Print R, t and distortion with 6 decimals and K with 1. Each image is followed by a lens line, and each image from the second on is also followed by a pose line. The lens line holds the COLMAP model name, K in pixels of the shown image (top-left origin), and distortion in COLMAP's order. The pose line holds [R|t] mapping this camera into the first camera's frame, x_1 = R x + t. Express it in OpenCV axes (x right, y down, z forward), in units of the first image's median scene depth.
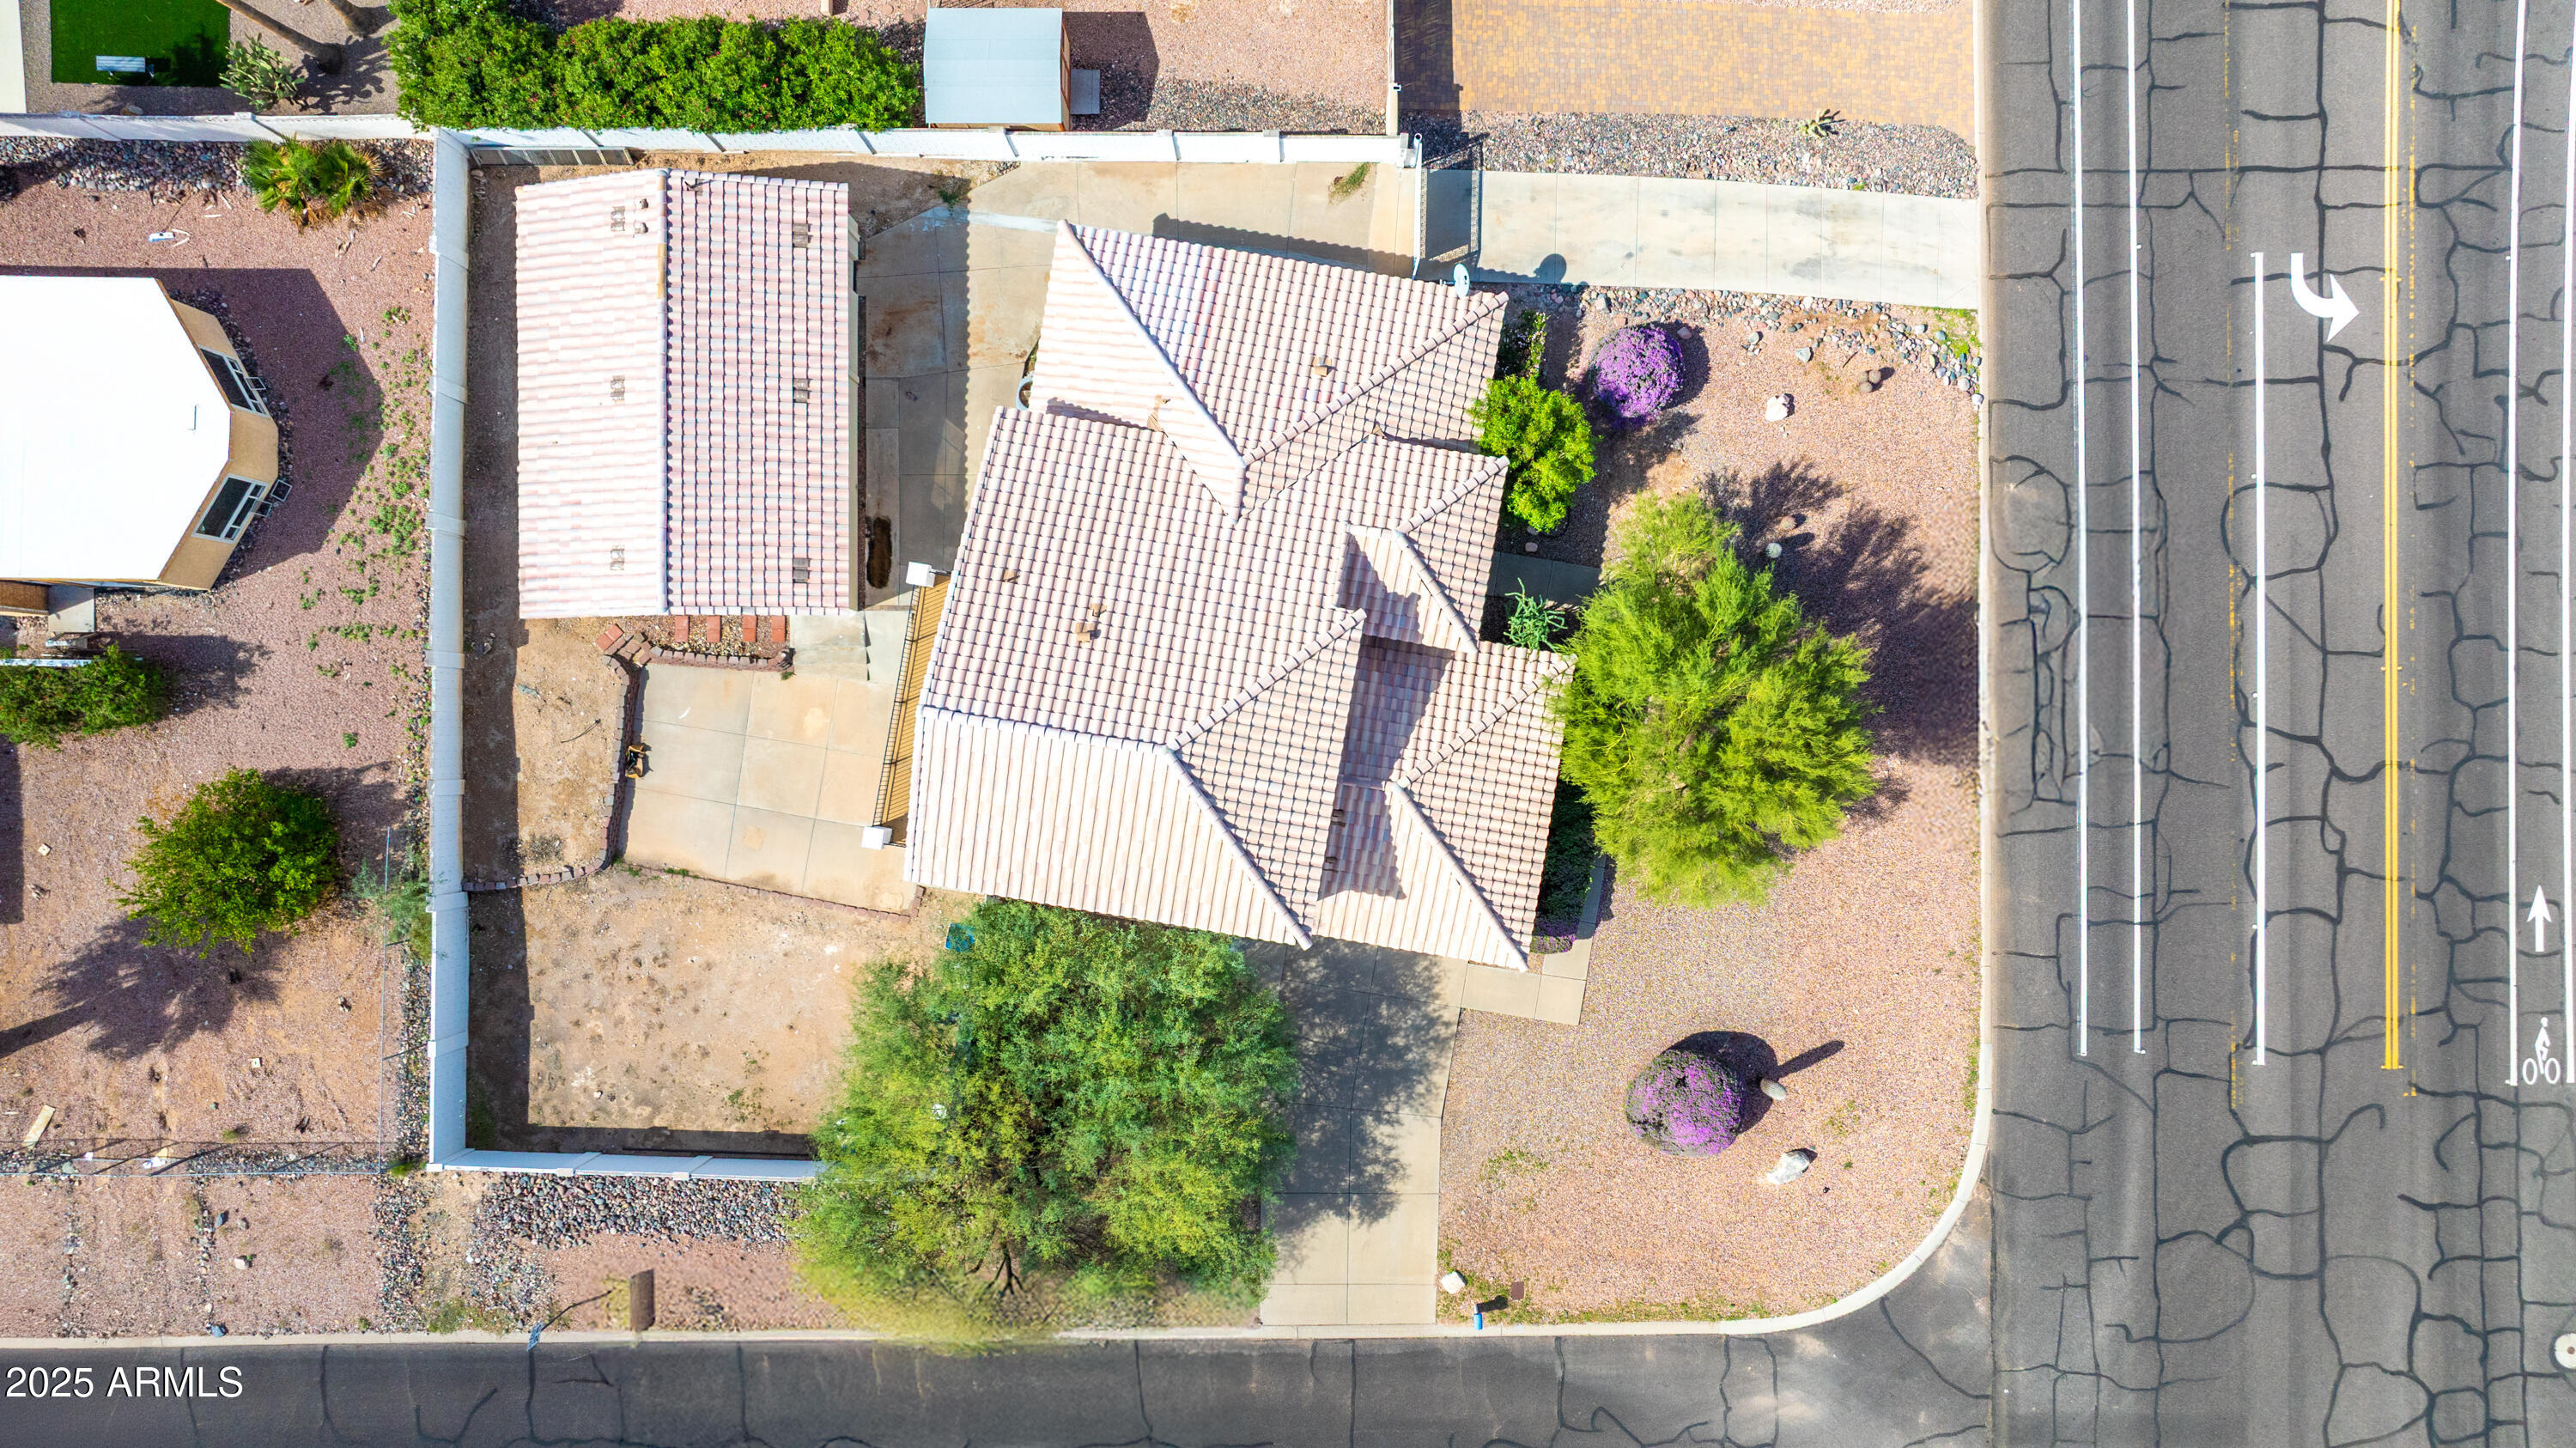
lens RADIAL K [[1828.7, 0, 1293.2], [0, 1828.7, 728.5], [0, 0, 1]] dist [-0.029583, 0.043377]
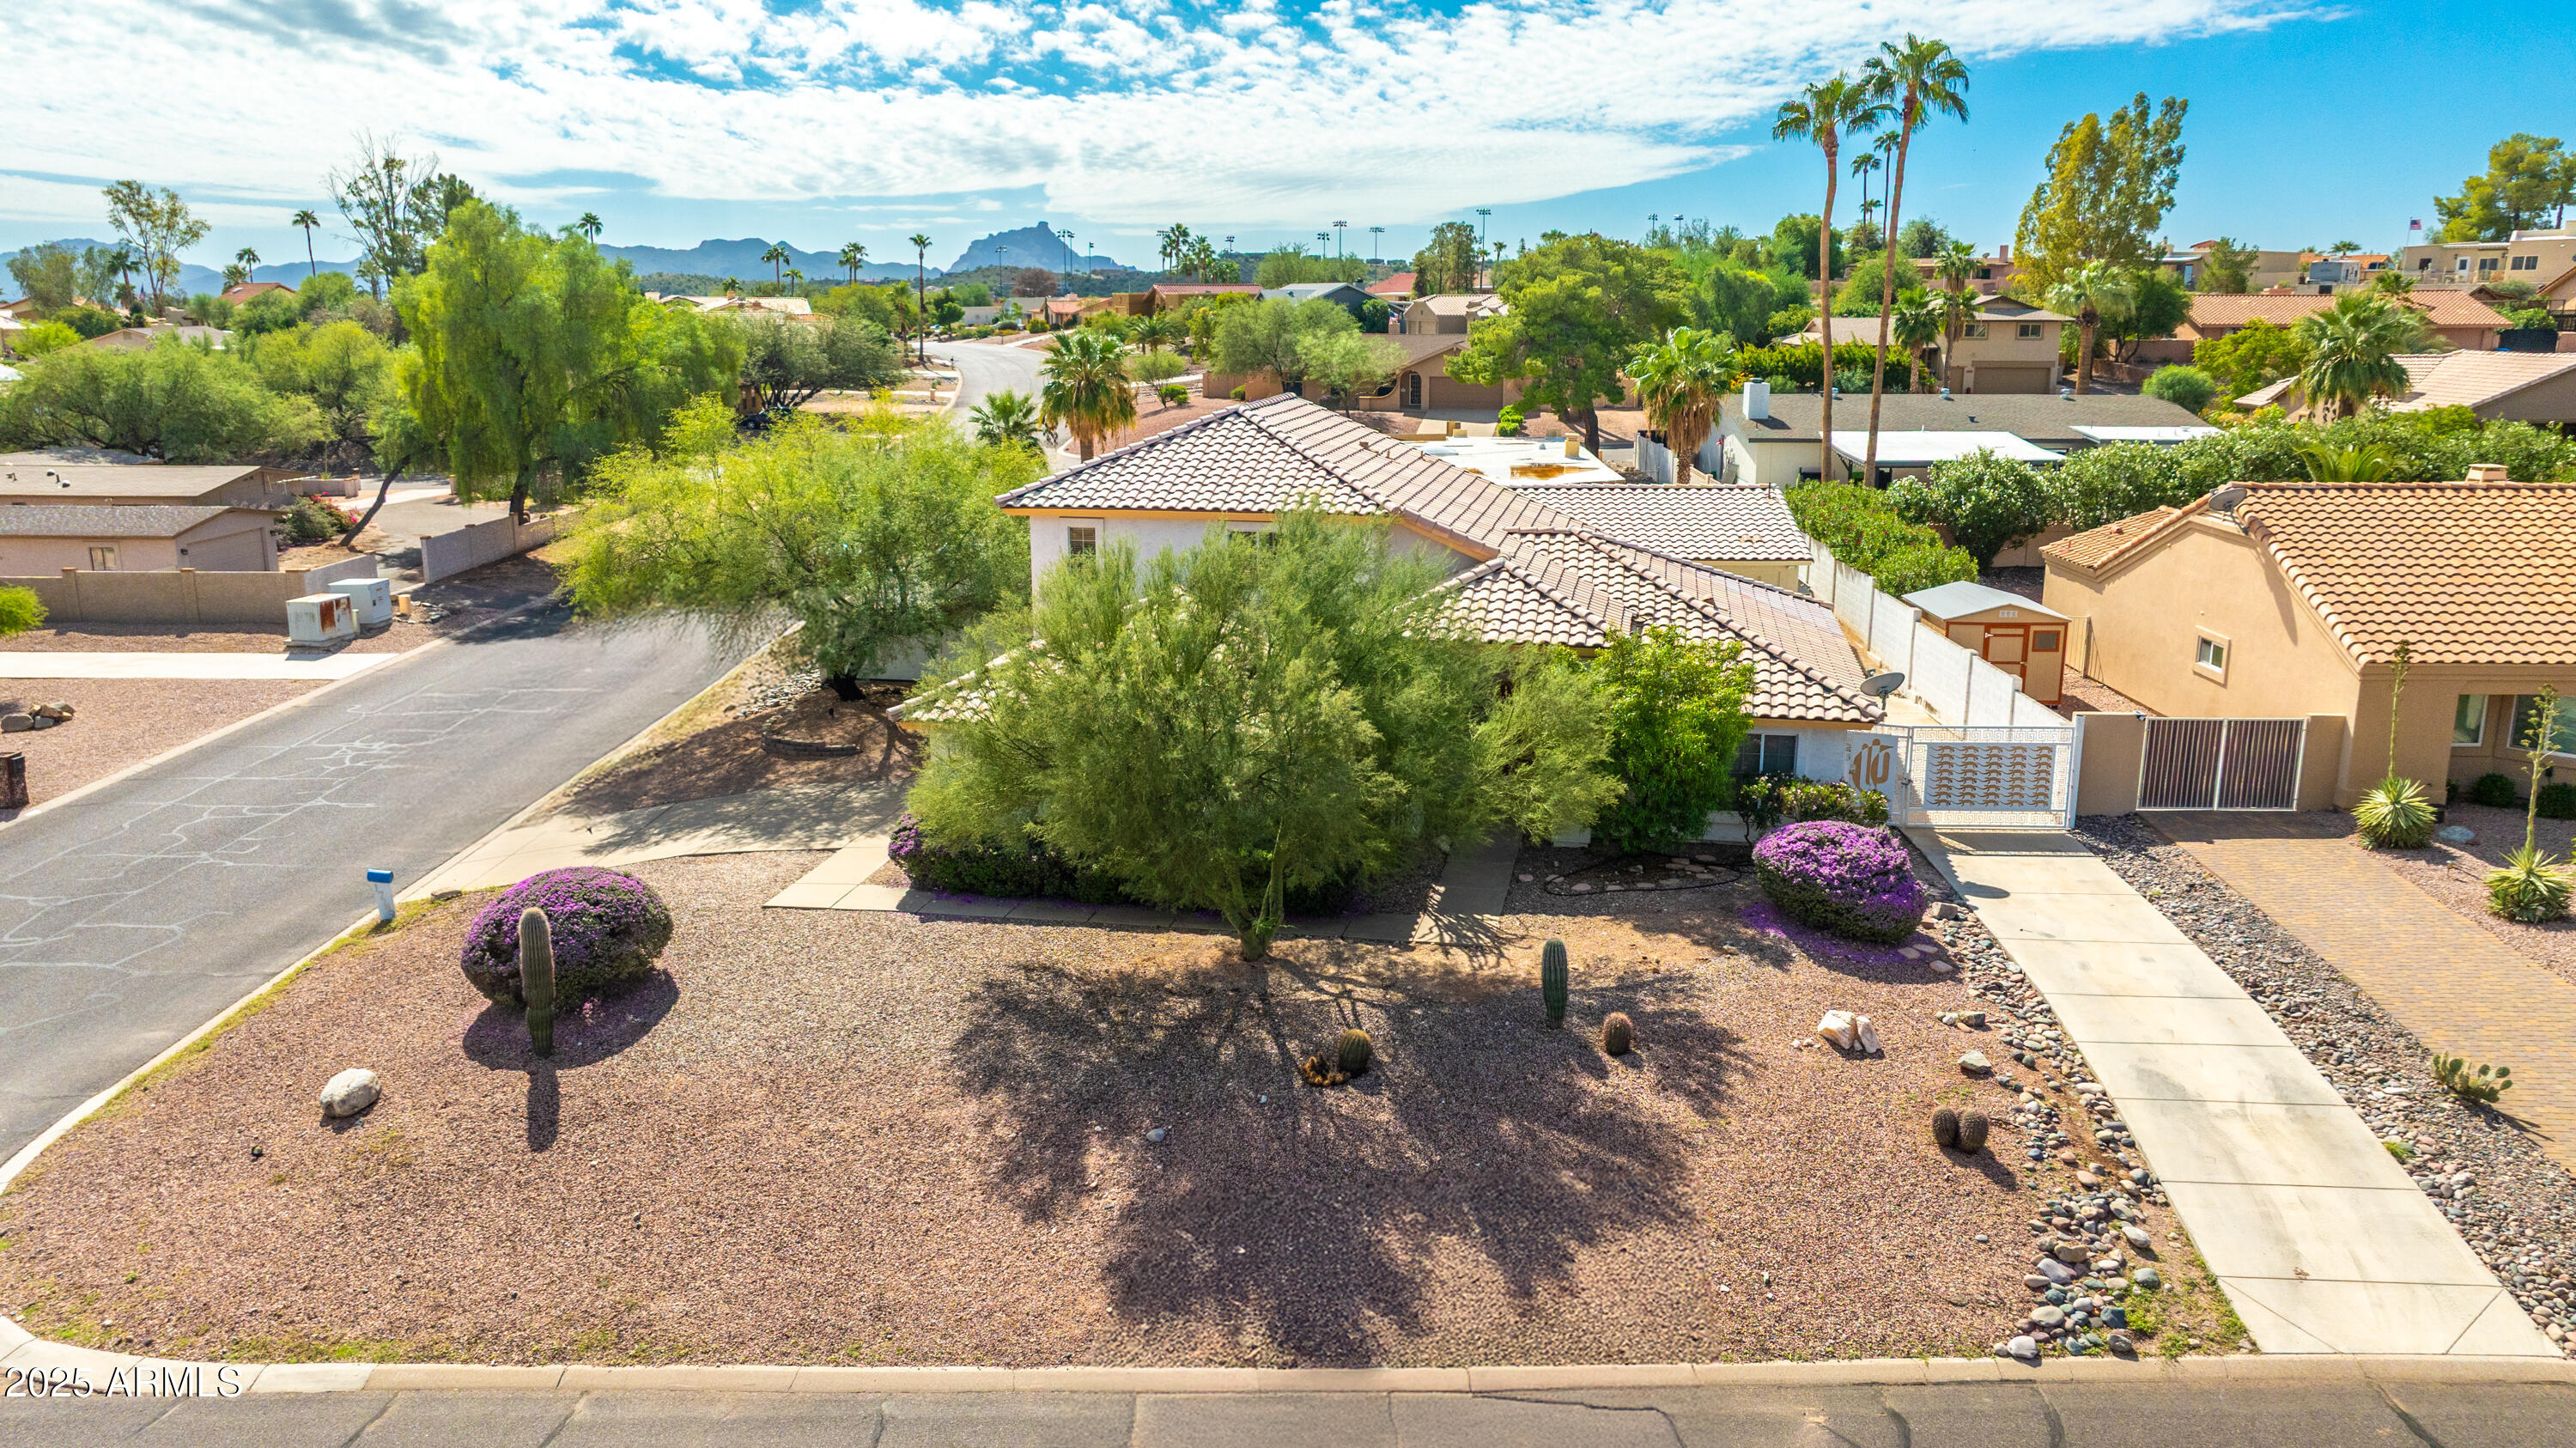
lens RADIAL K [[1828.7, 0, 1294.2], [0, 1828.7, 725.0], [0, 0, 1]] dist [-0.029583, 0.043377]
pose [[-0.035482, 0.232448, -0.971961, 0.732908], [-0.999206, 0.009411, 0.038727, -0.042463], [0.018149, 0.972563, 0.231930, 0.789180]]
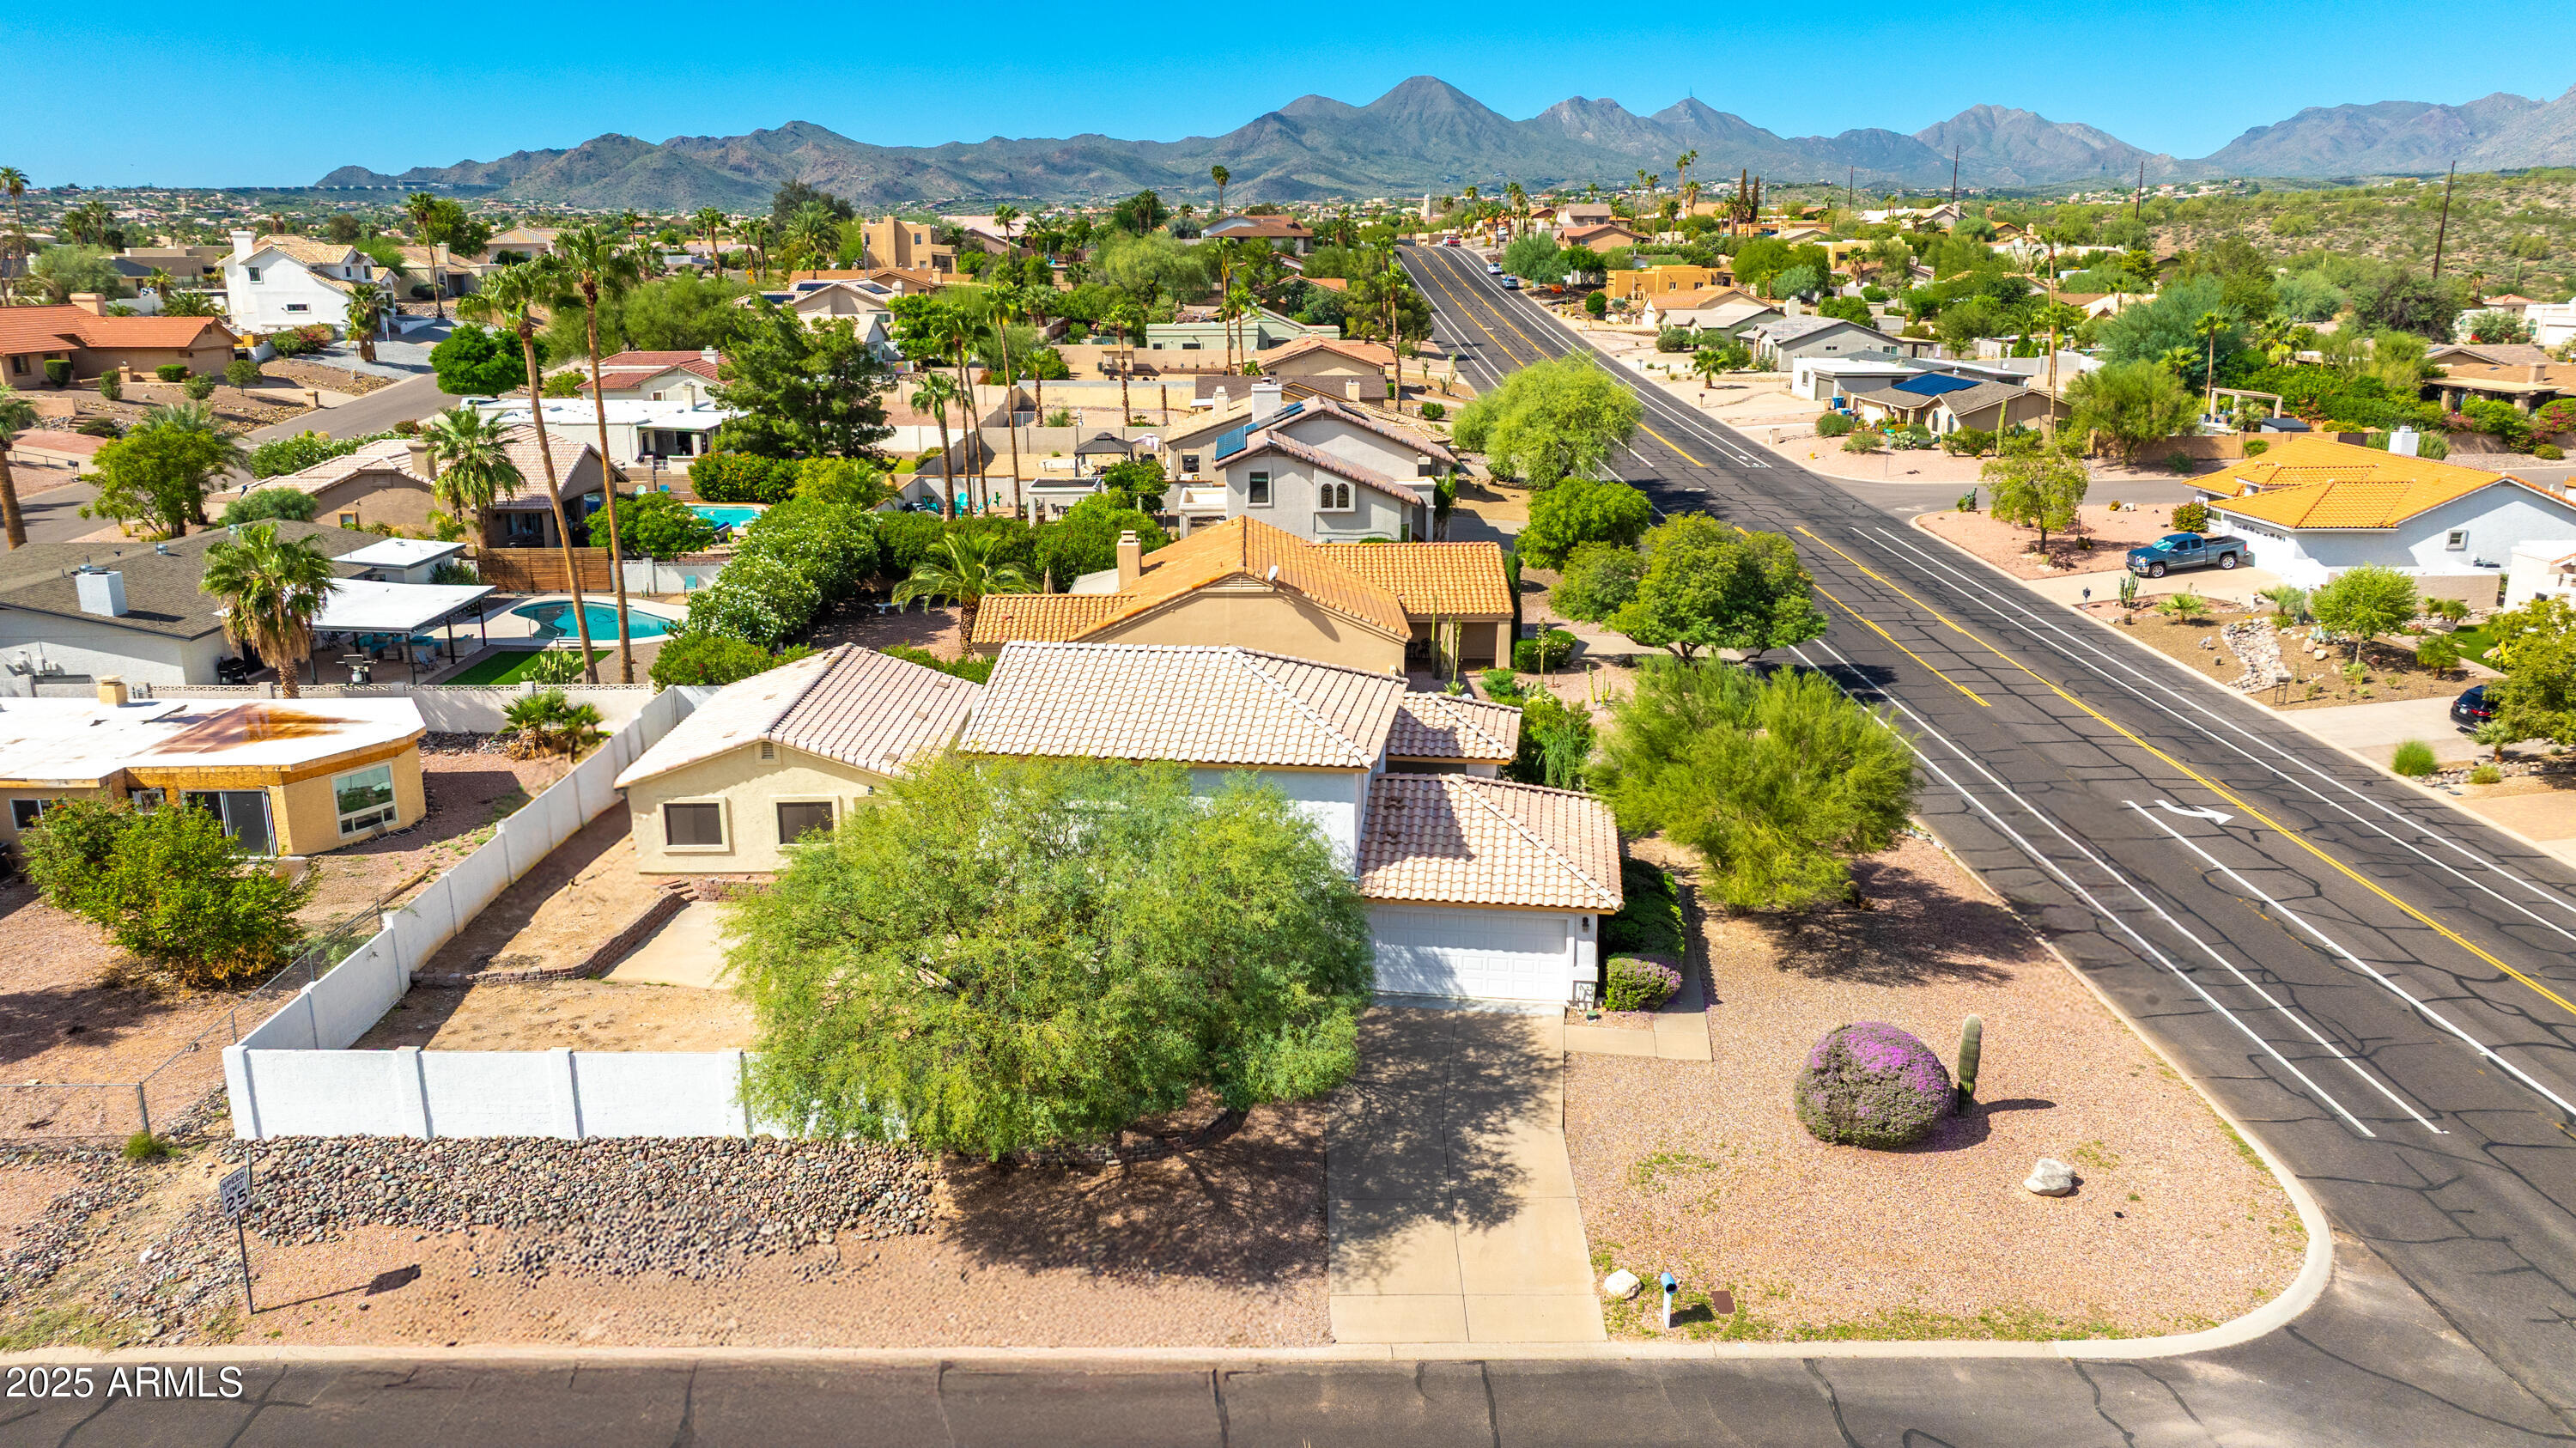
lens RADIAL K [[1828.7, 0, 1312.2], [0, 1828.7, 730.4], [0, 0, 1]] dist [-0.029583, 0.043377]
pose [[0.999736, -0.005500, 0.022312, -0.038467], [0.022966, 0.273727, -0.961533, 0.888039], [-0.000819, 0.961792, 0.273781, 0.629938]]
